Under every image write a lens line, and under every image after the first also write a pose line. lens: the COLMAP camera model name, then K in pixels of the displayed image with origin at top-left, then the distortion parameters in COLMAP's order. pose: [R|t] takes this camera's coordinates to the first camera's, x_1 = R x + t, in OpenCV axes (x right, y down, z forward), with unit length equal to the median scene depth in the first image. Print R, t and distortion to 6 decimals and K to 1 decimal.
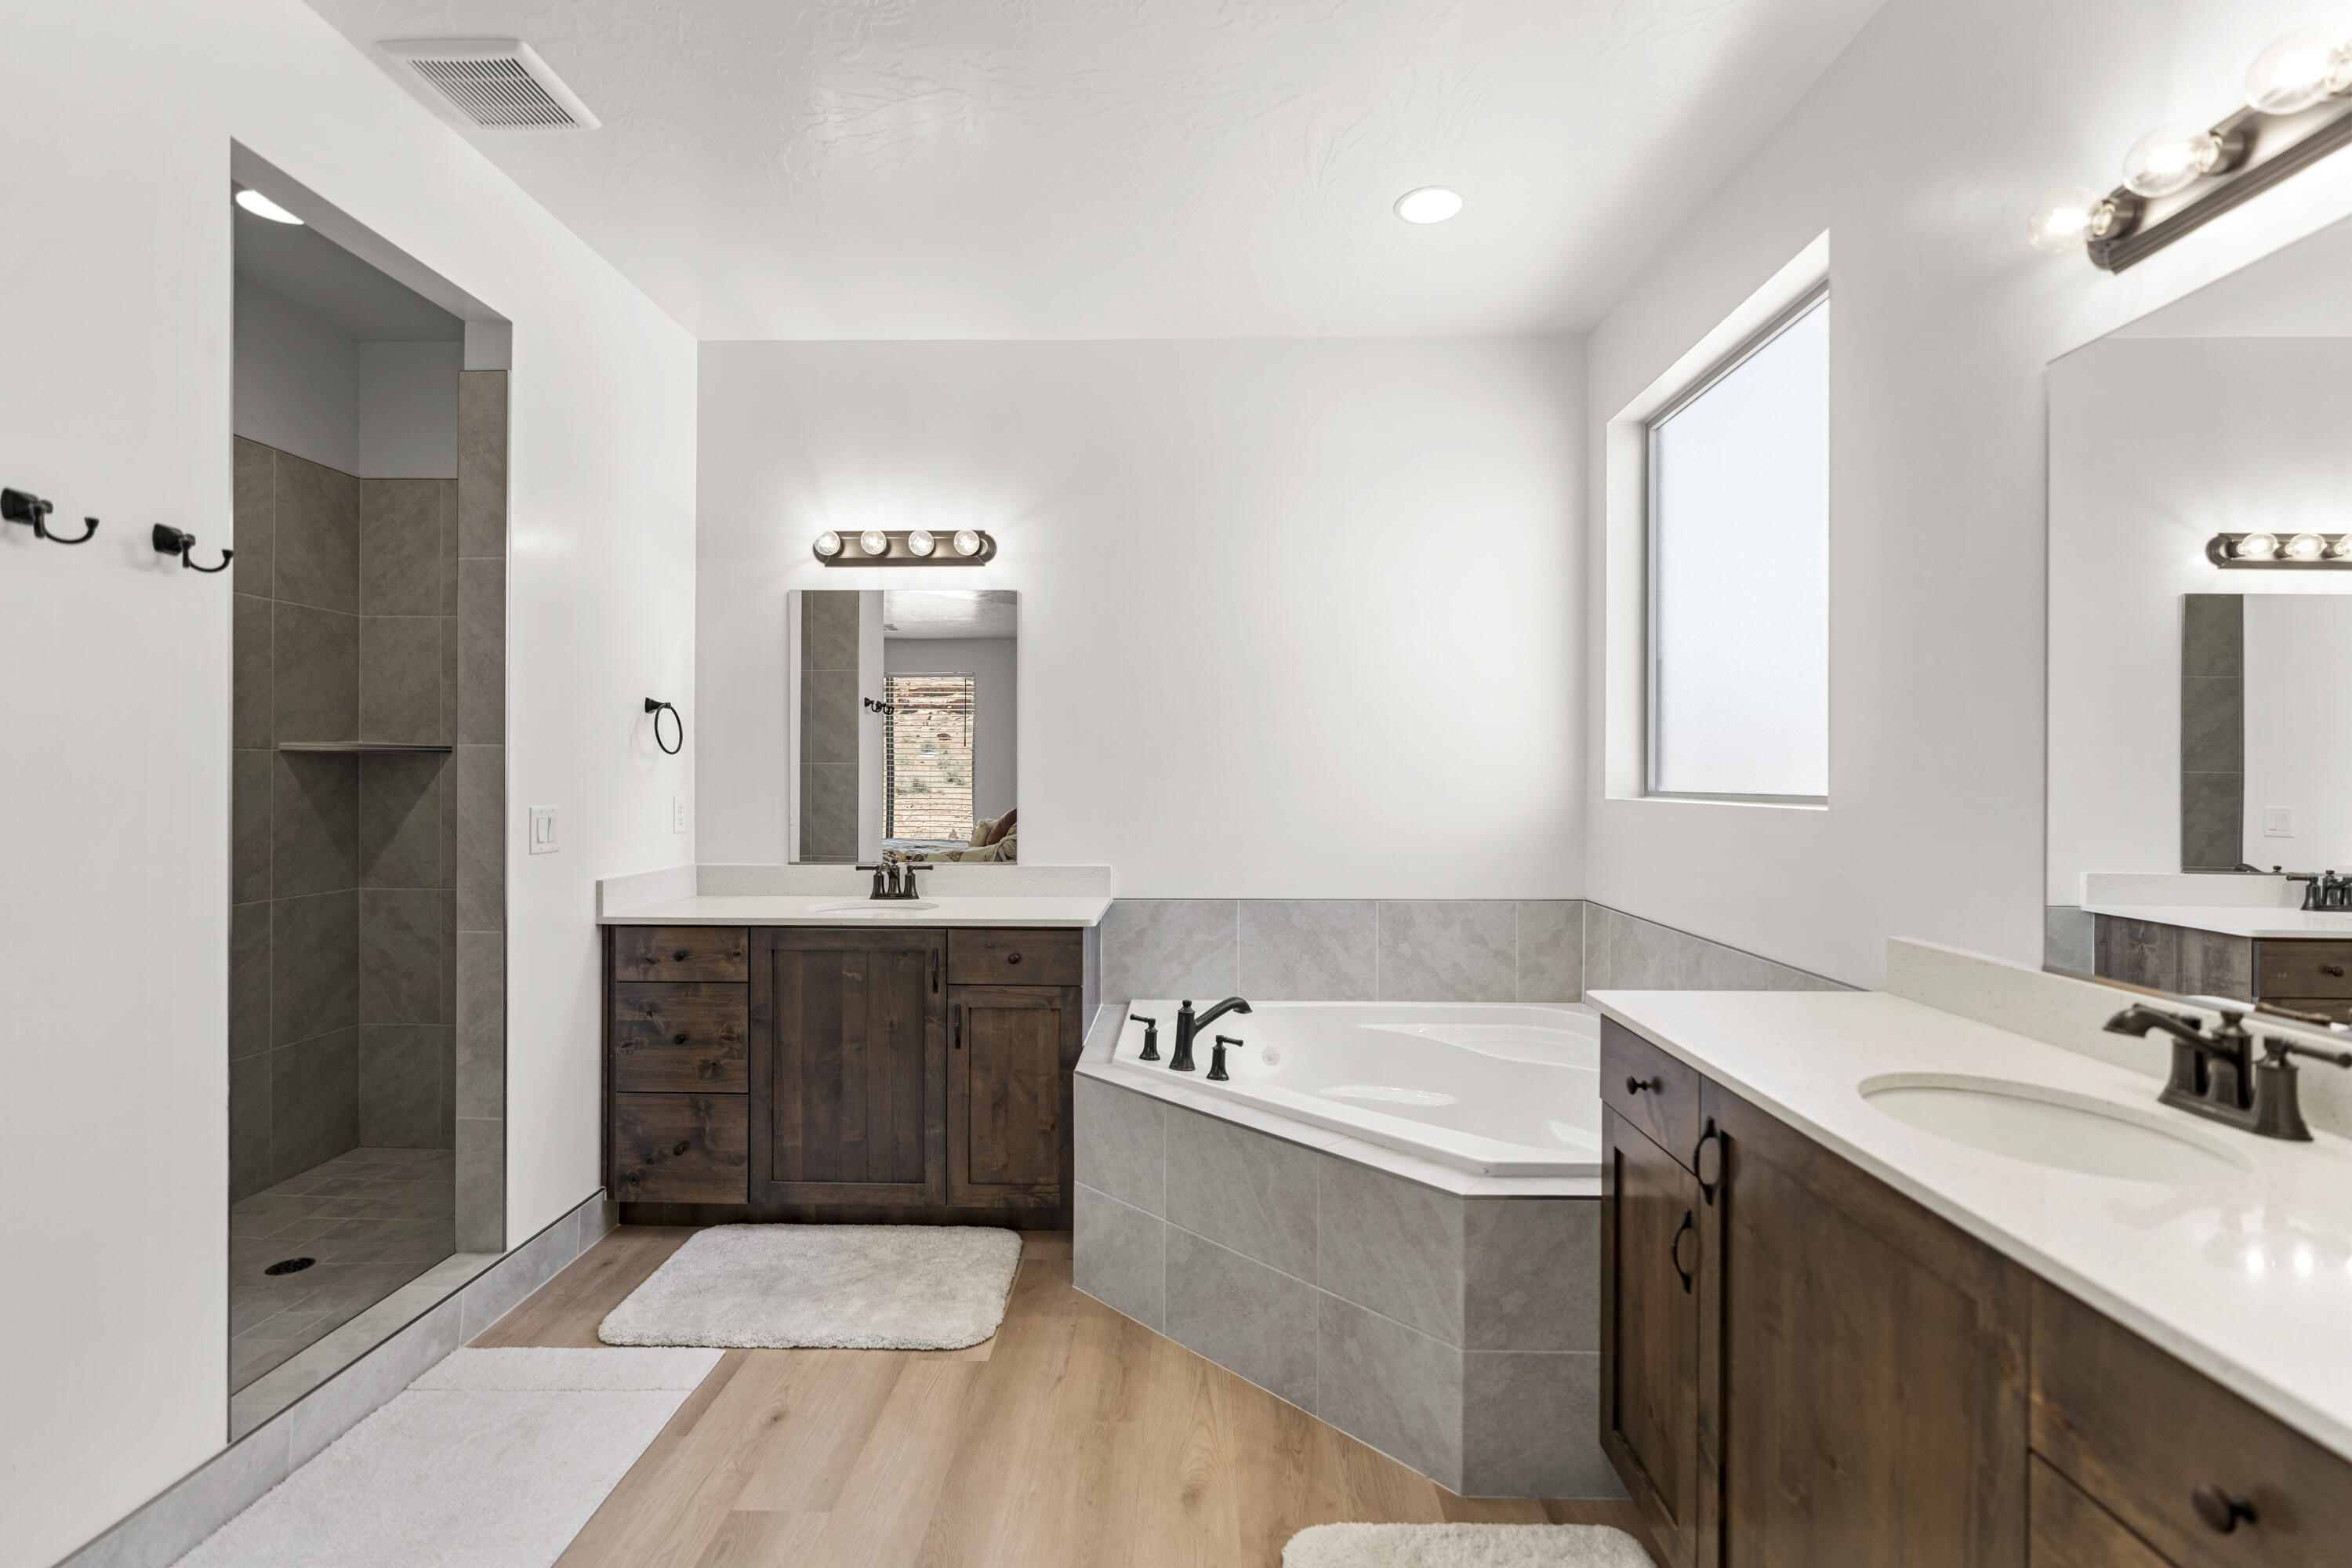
lens RADIAL K [[1055.9, 0, 1183.6], [0, 1055.9, 778.1], [0, 0, 1]] dist [-0.012250, 0.003717]
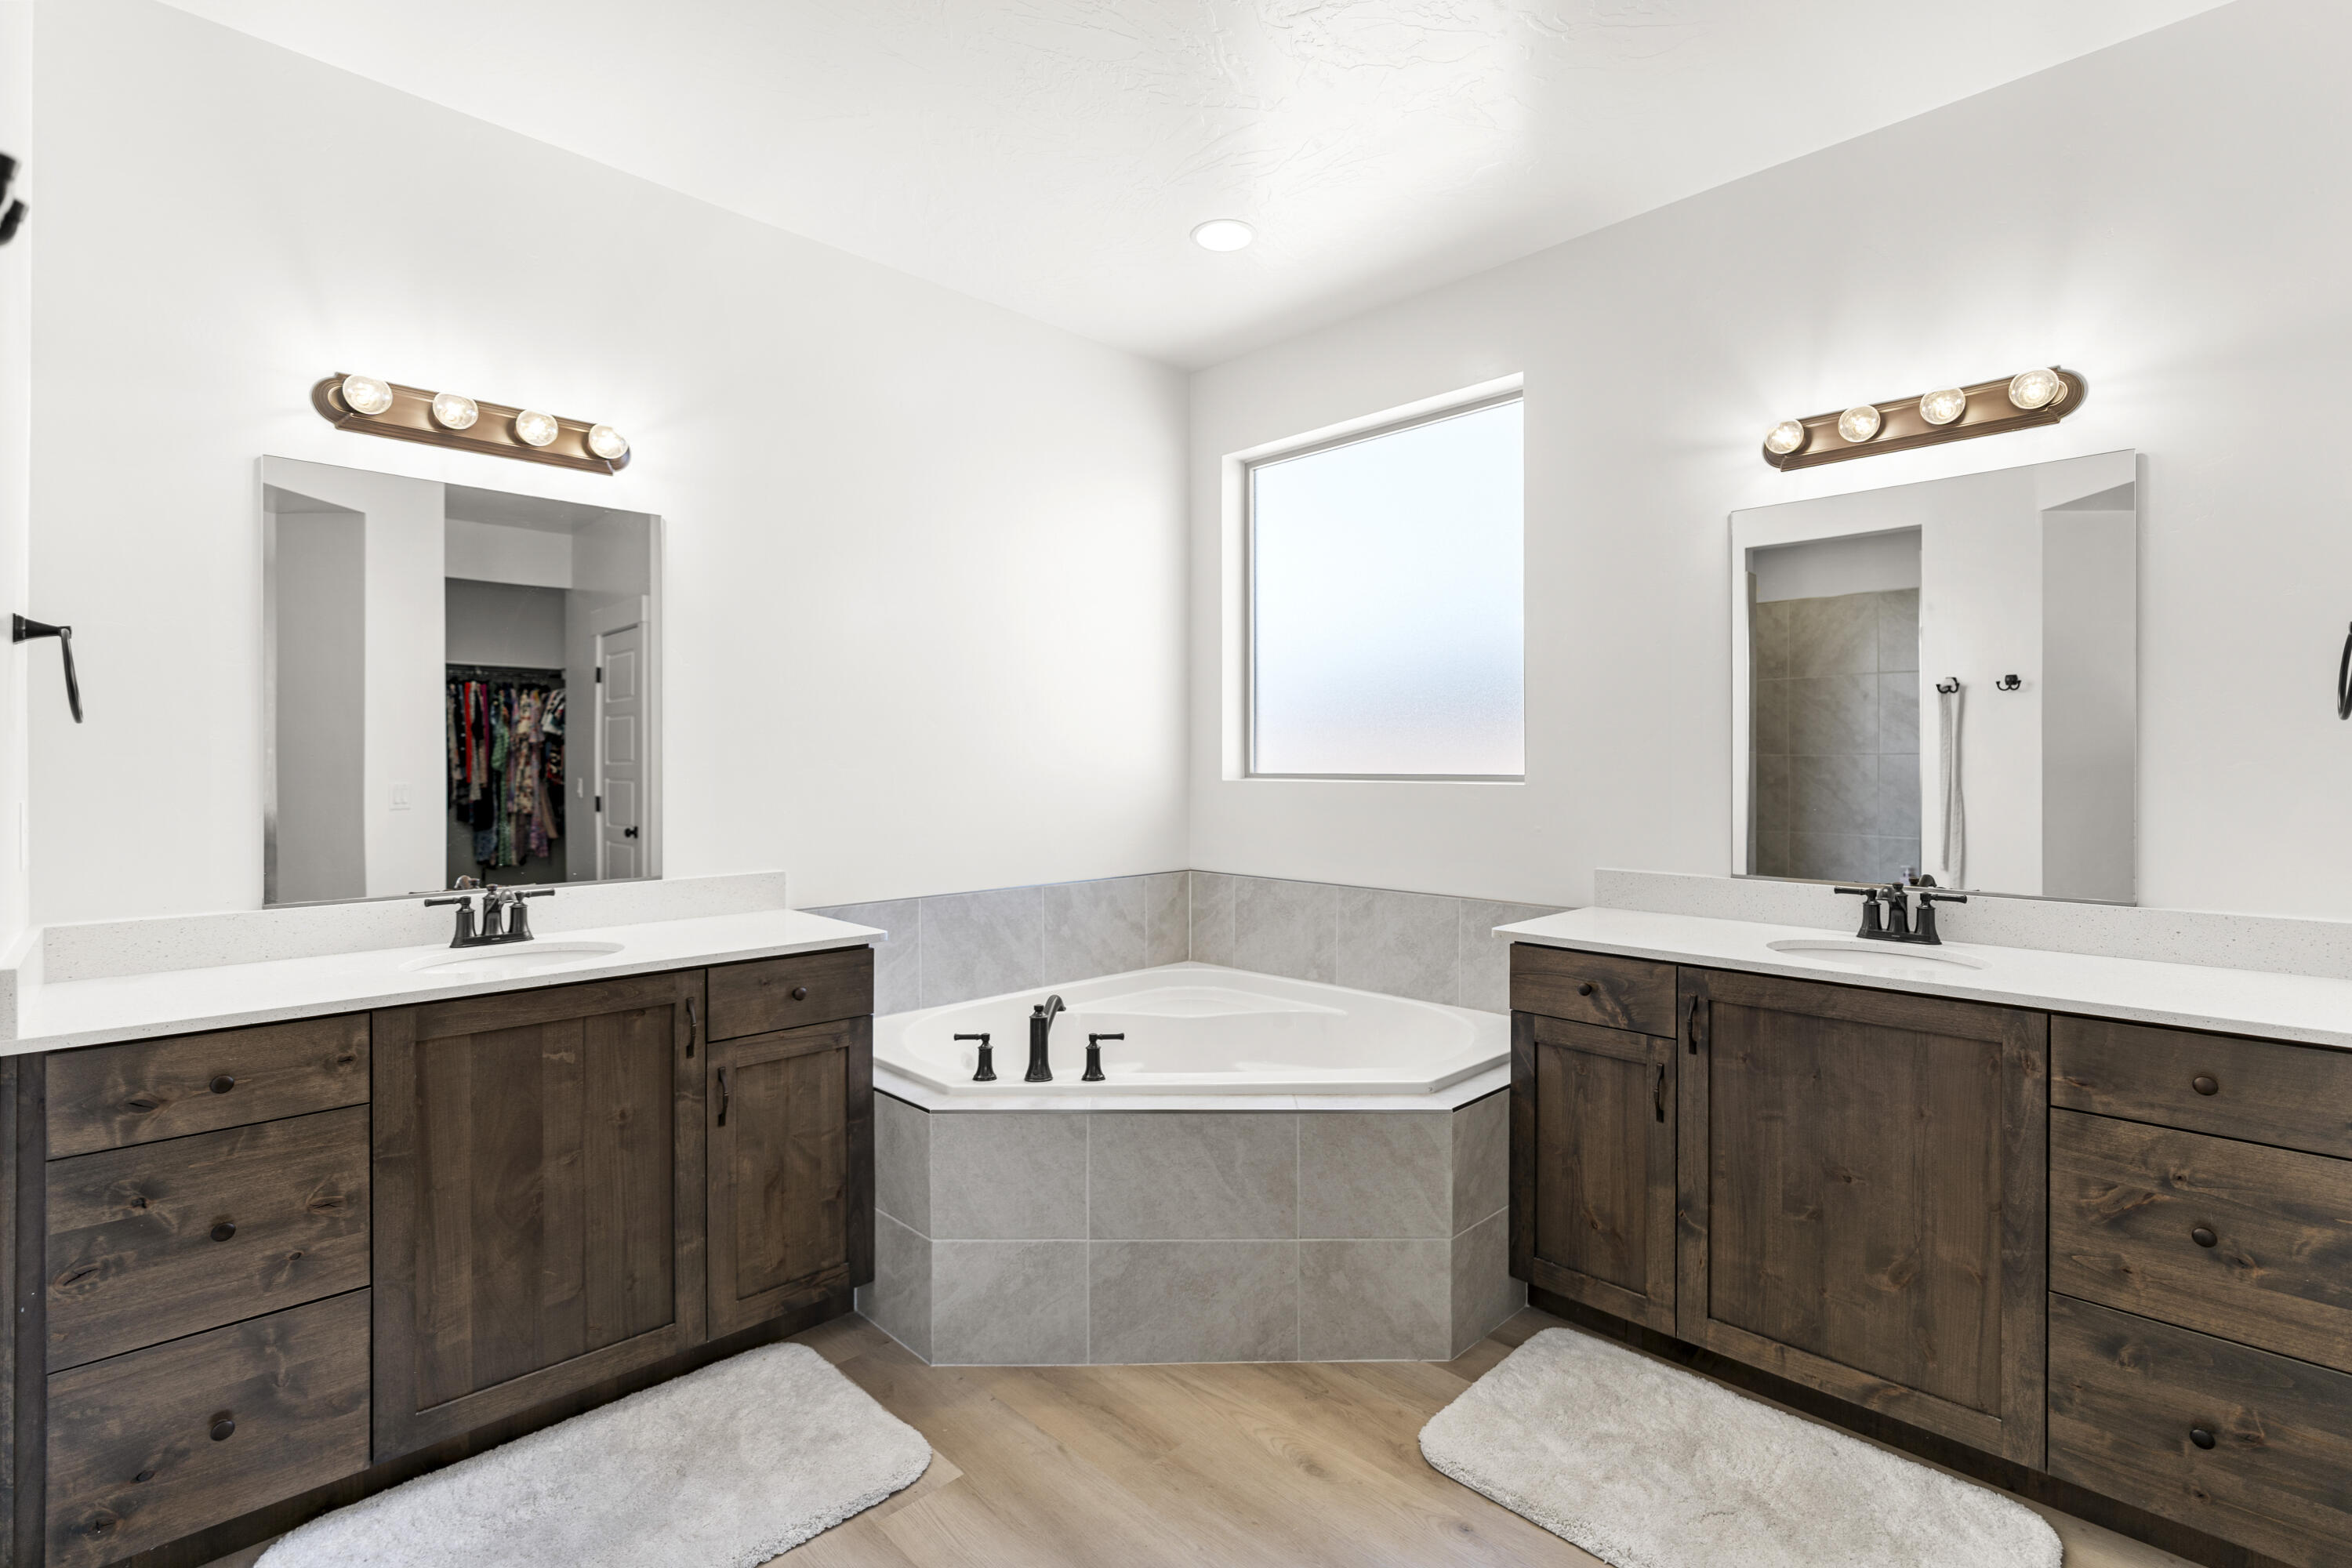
lens RADIAL K [[1071.4, 0, 1176.2], [0, 1071.4, 759.4], [0, 0, 1]] dist [-0.010935, 0.004186]
pose [[0.698442, -0.001201, 0.715666, -0.531468], [0.003331, 0.999993, -0.001573, -0.001828], [-0.715659, 0.003483, 0.698441, 0.237469]]
